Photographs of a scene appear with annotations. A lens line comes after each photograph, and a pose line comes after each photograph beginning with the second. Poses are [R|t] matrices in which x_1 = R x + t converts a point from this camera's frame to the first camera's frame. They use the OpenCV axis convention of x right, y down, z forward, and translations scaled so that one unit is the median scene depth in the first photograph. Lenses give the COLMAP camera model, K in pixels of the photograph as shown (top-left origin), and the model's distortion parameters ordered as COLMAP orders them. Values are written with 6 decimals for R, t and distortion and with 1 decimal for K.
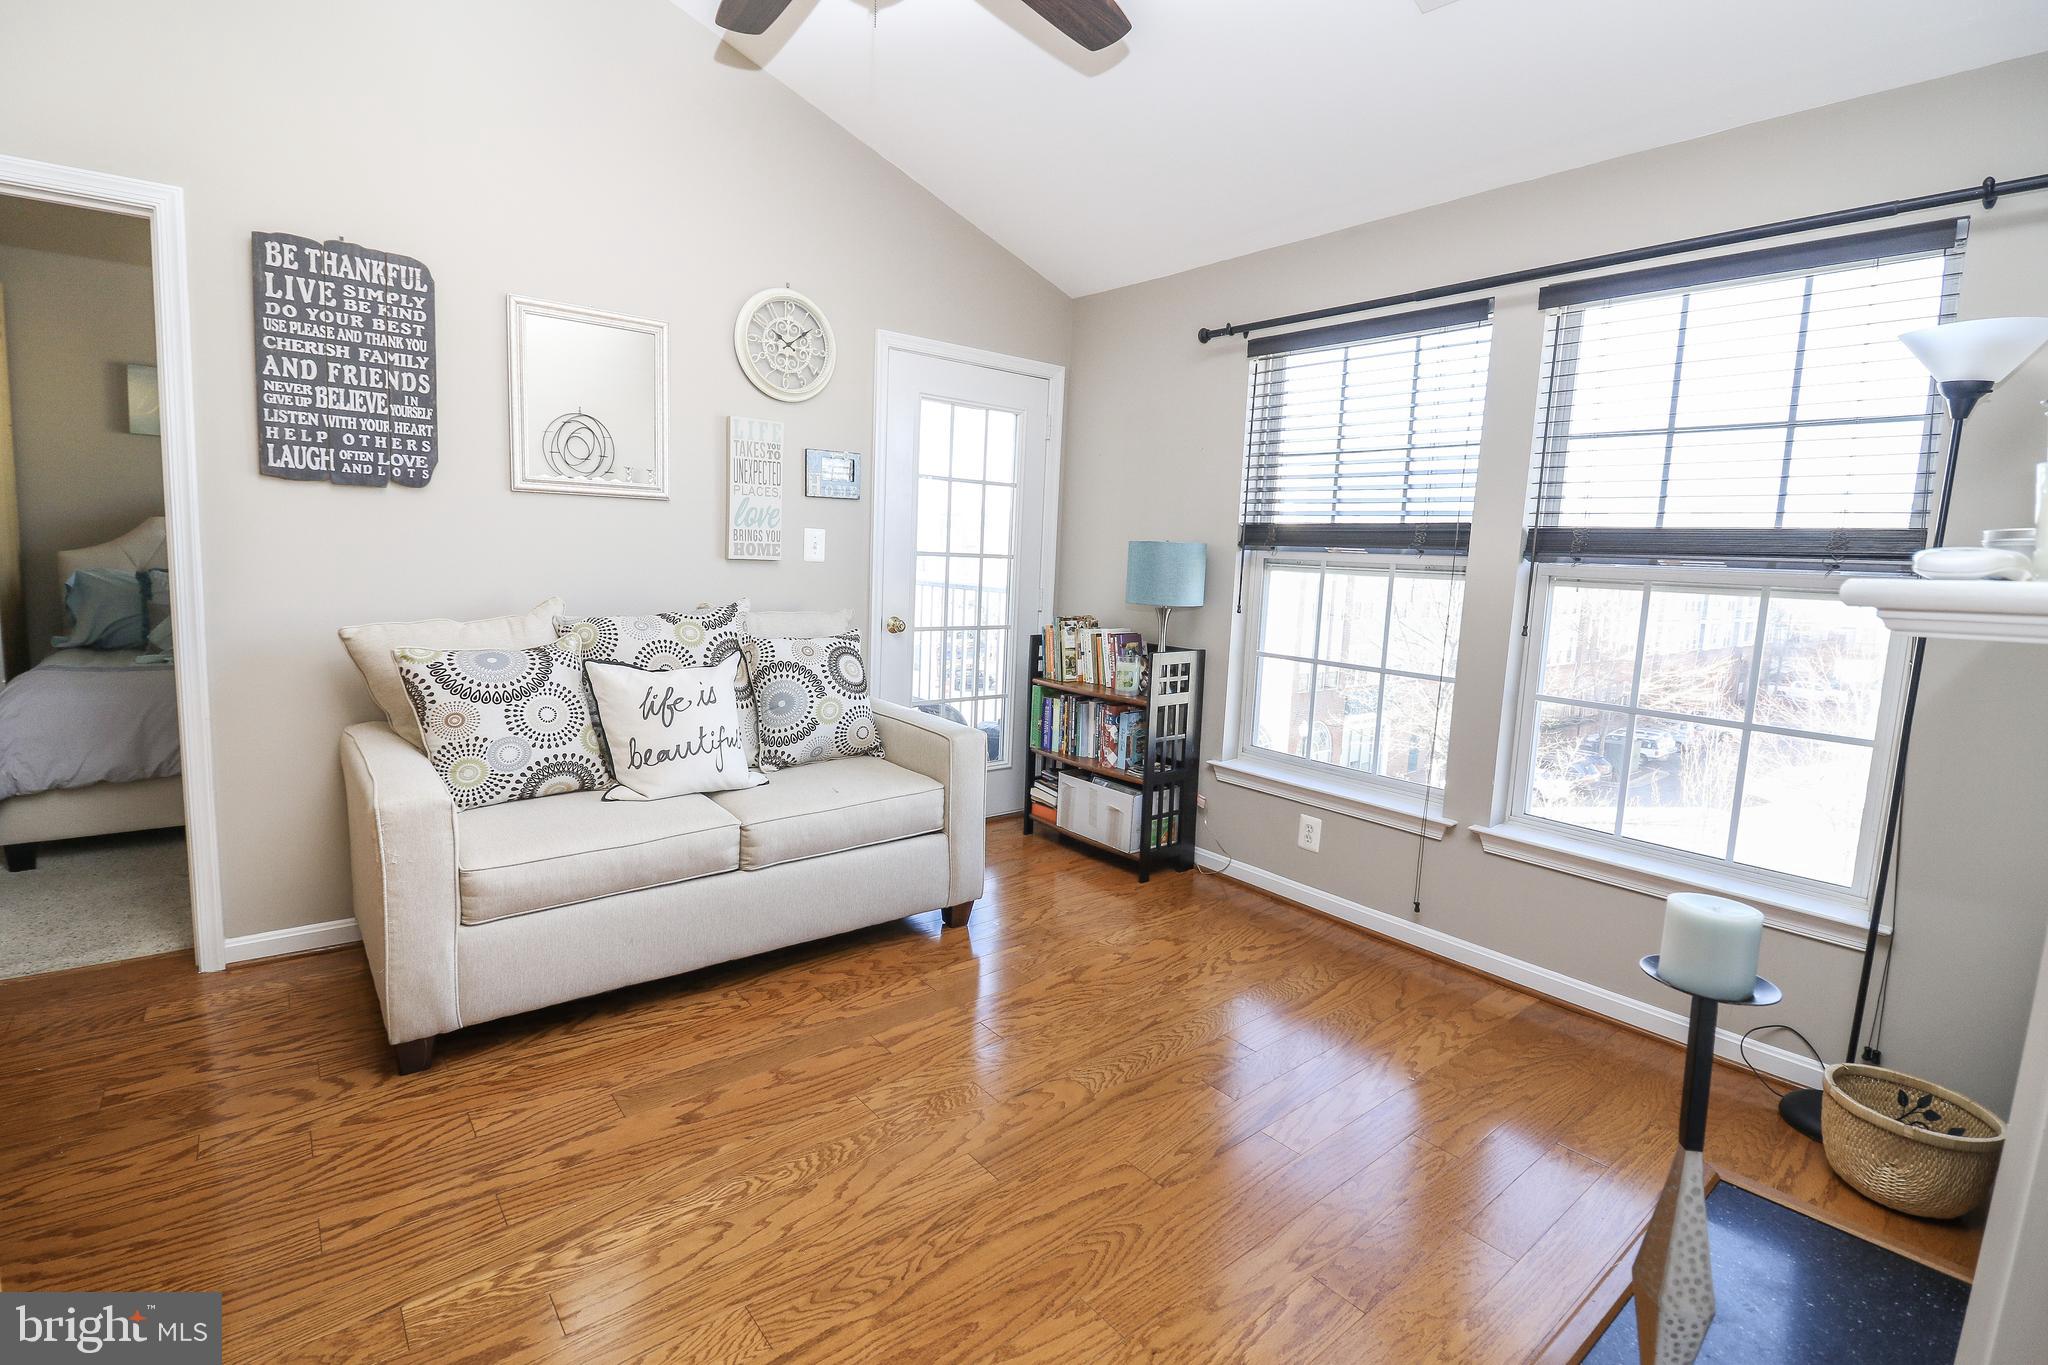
lens RADIAL K [[946.4, 0, 1020.7], [0, 946.4, 668.7], [0, 0, 1]] dist [0.000982, -0.015046]
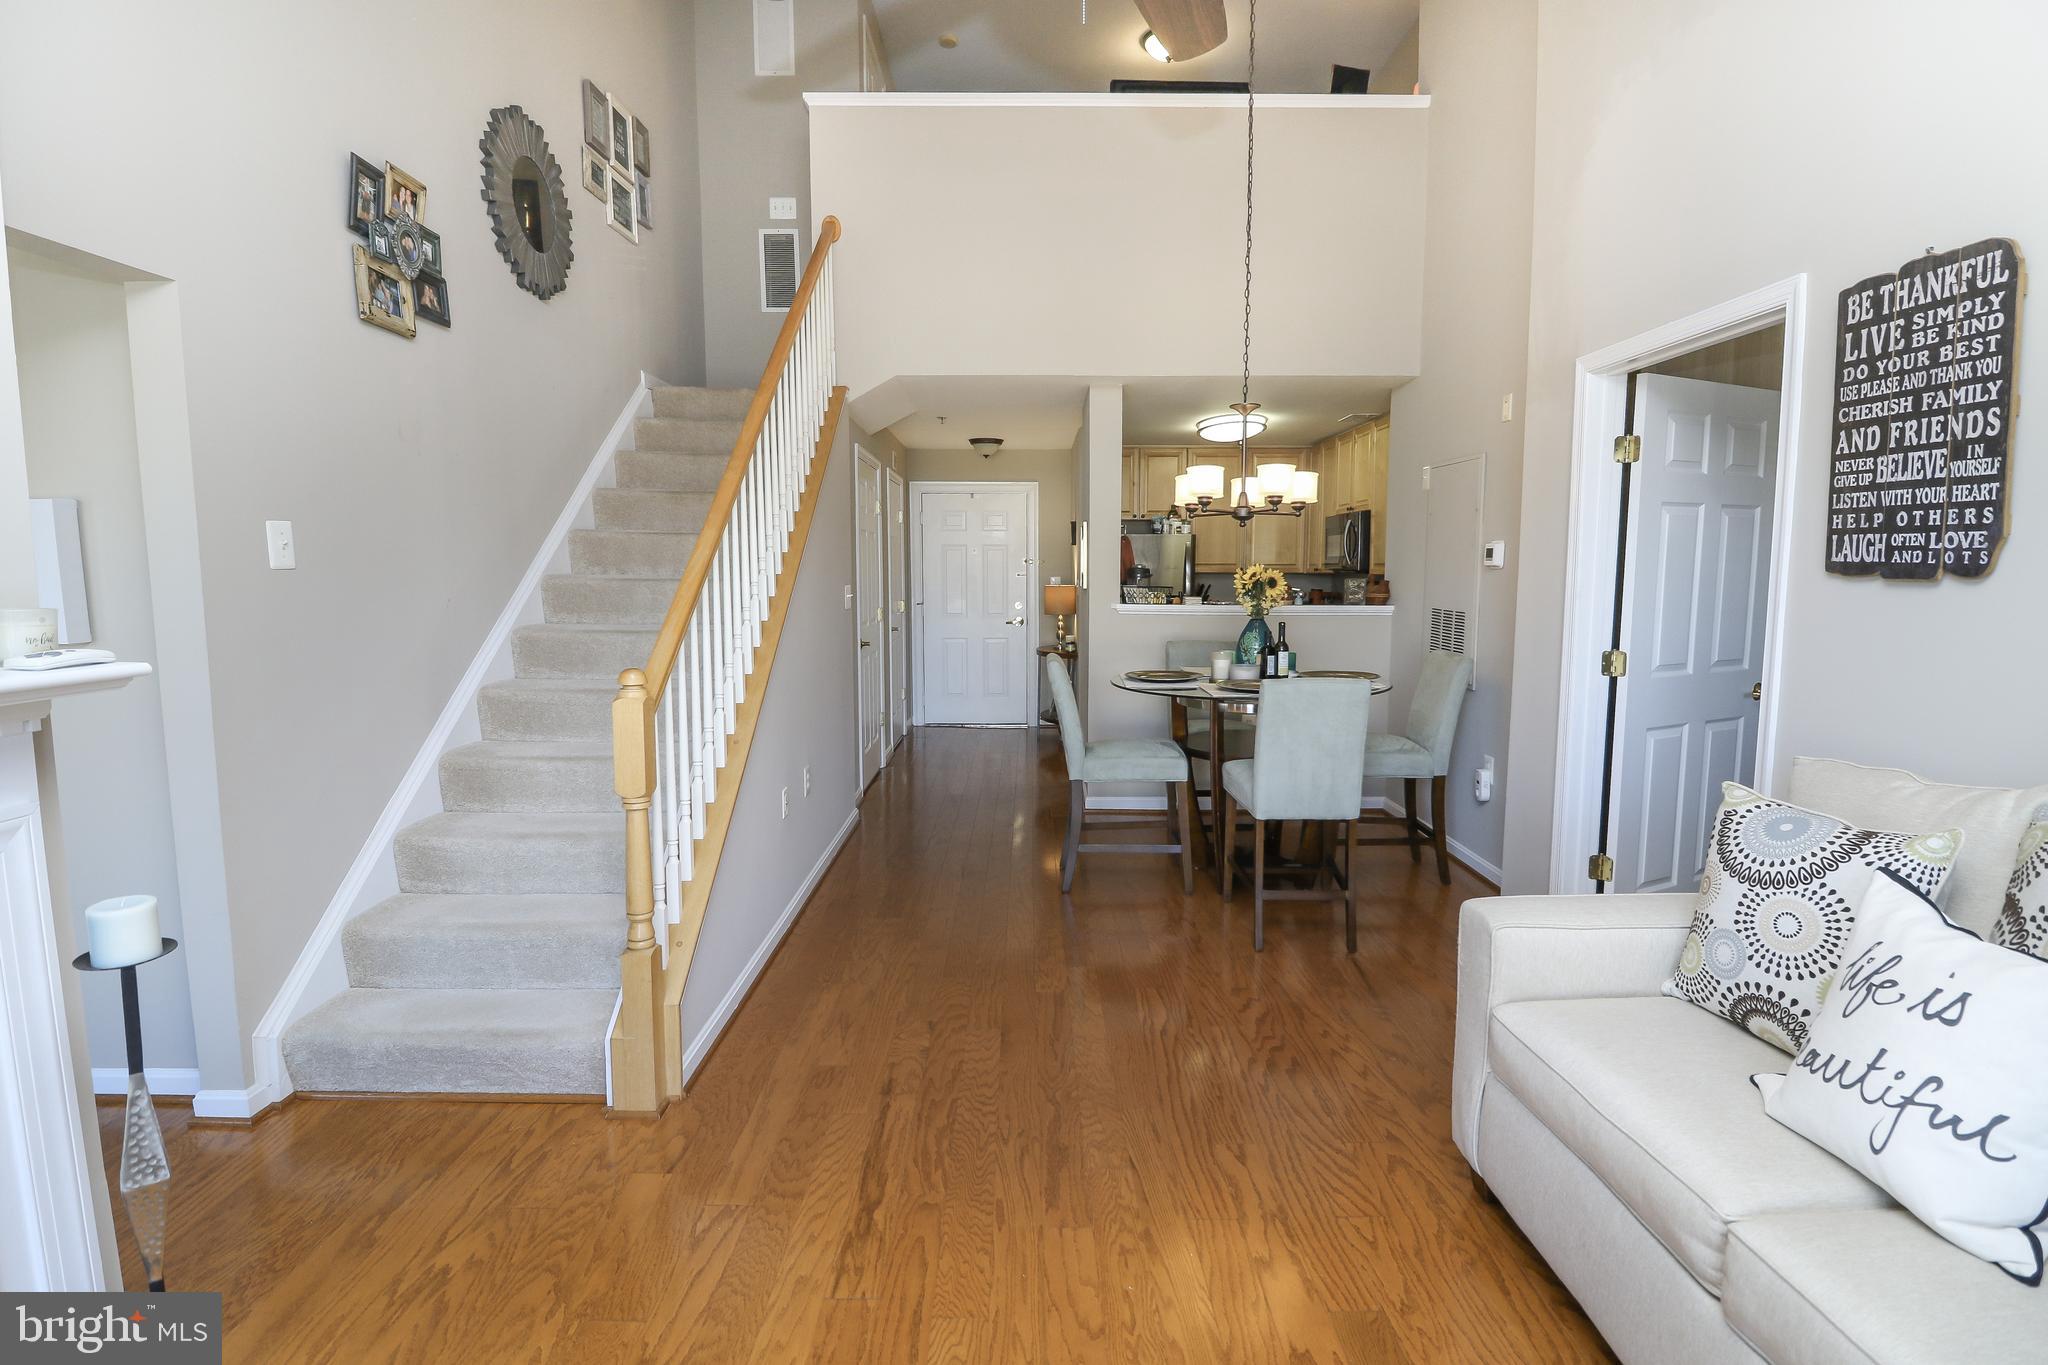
lens RADIAL K [[974.7, 0, 1022.3], [0, 974.7, 670.6], [0, 0, 1]] dist [-0.000557, -0.012946]
pose [[-0.625258, 0.045743, -0.779077, 0.329632], [-0.115216, 0.981931, 0.150122, -0.158722], [0.771867, 0.183627, -0.608690, 0.945769]]
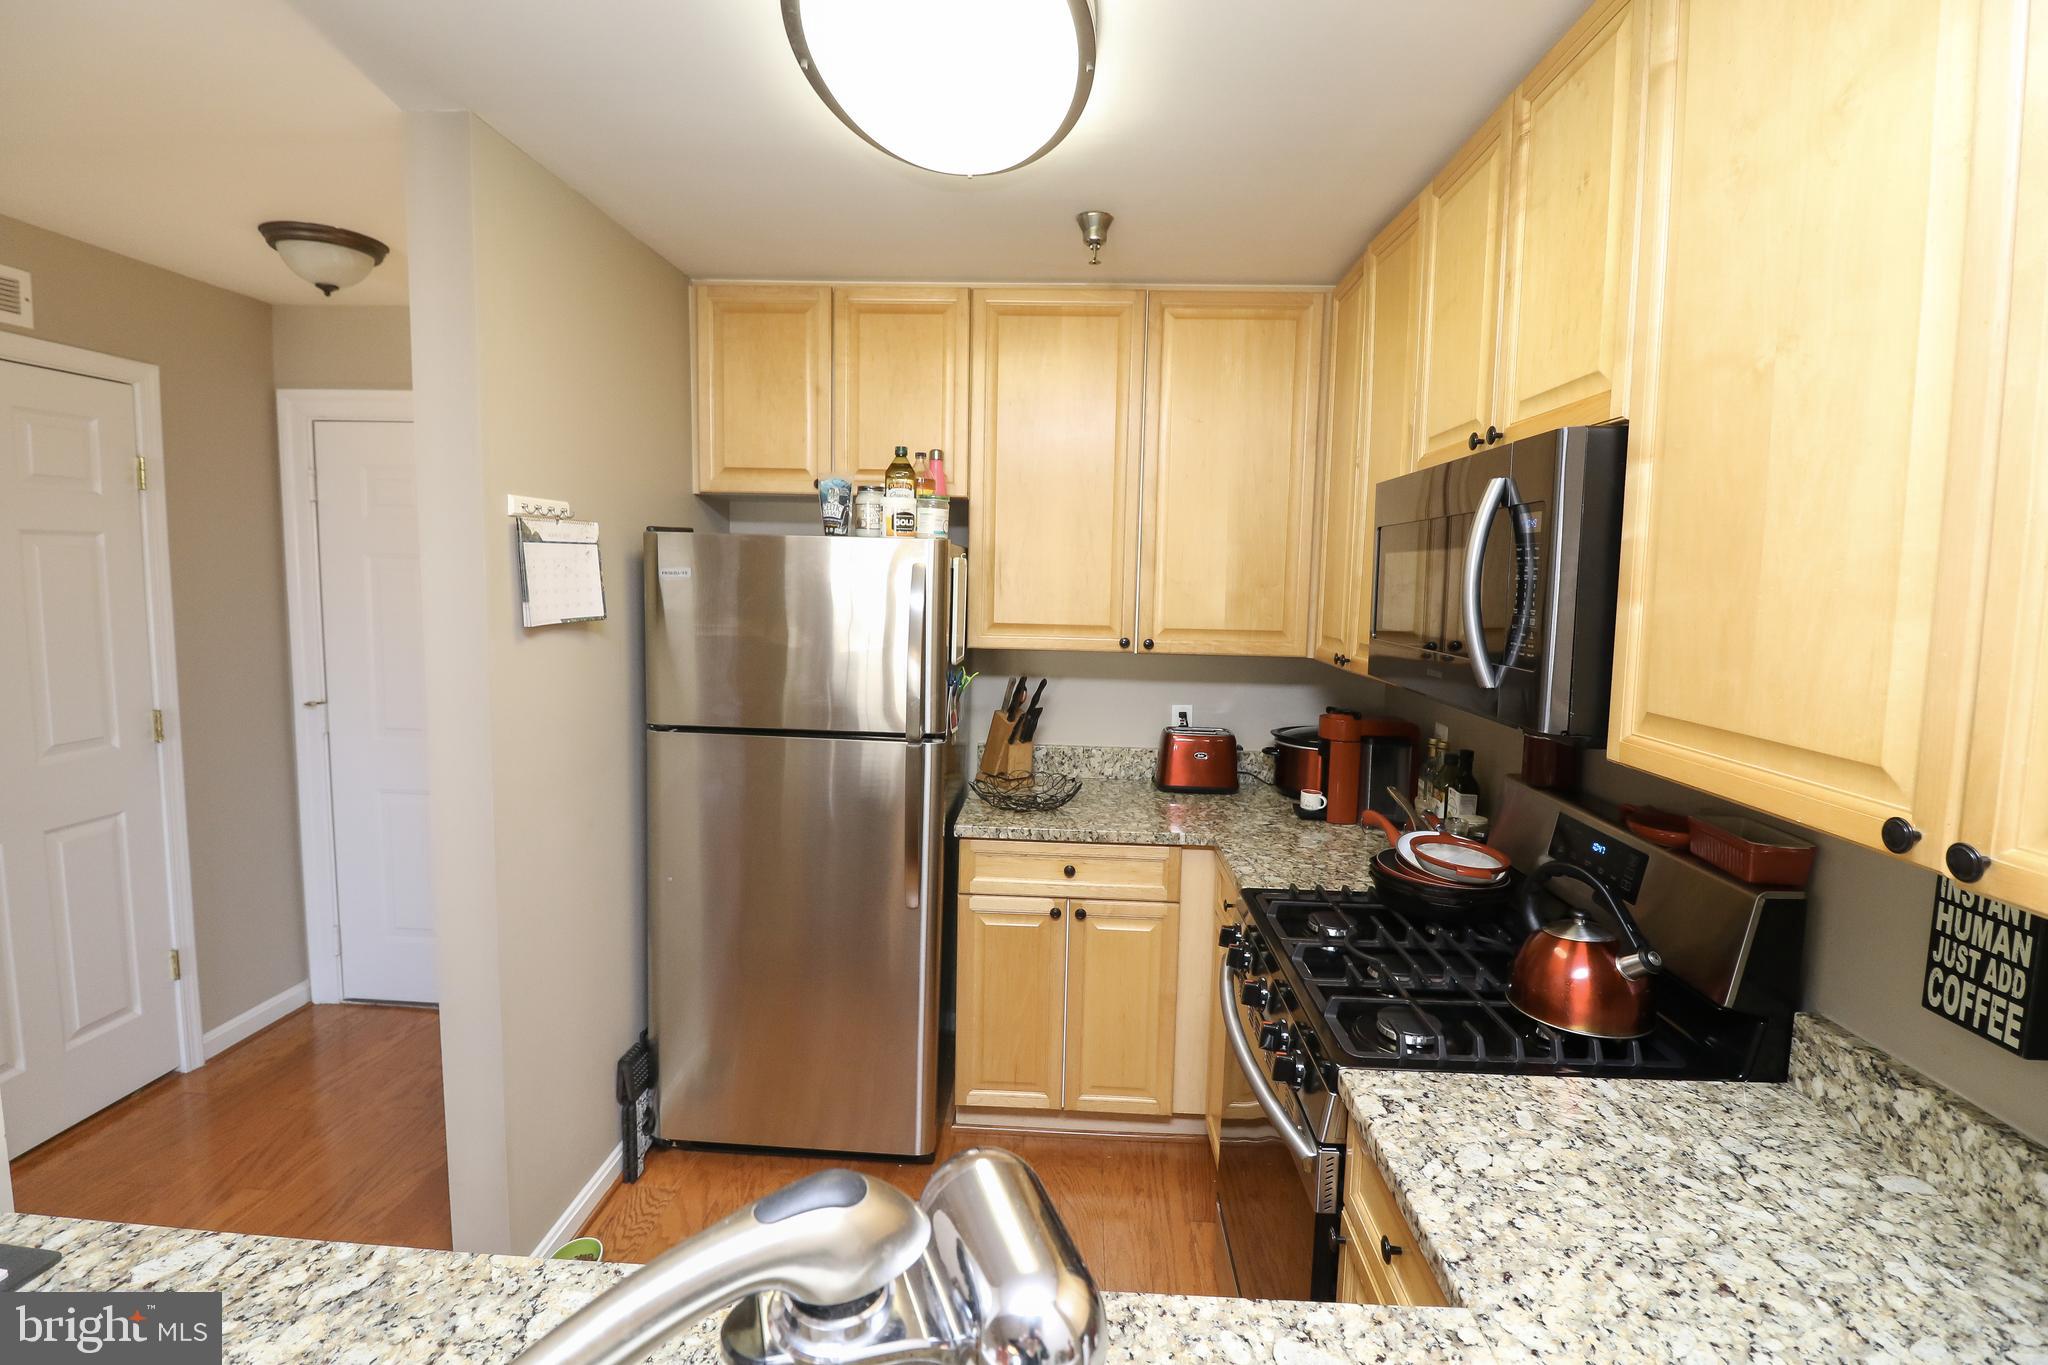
lens RADIAL K [[945.7, 0, 1028.0], [0, 945.7, 670.6], [0, 0, 1]] dist [0.000161, -0.014231]
pose [[-0.666270, 0.023858, -0.745329, -1.670745], [-0.136619, 0.978666, 0.153455, -0.204281], [0.733089, 0.204068, -0.648796, 0.139698]]
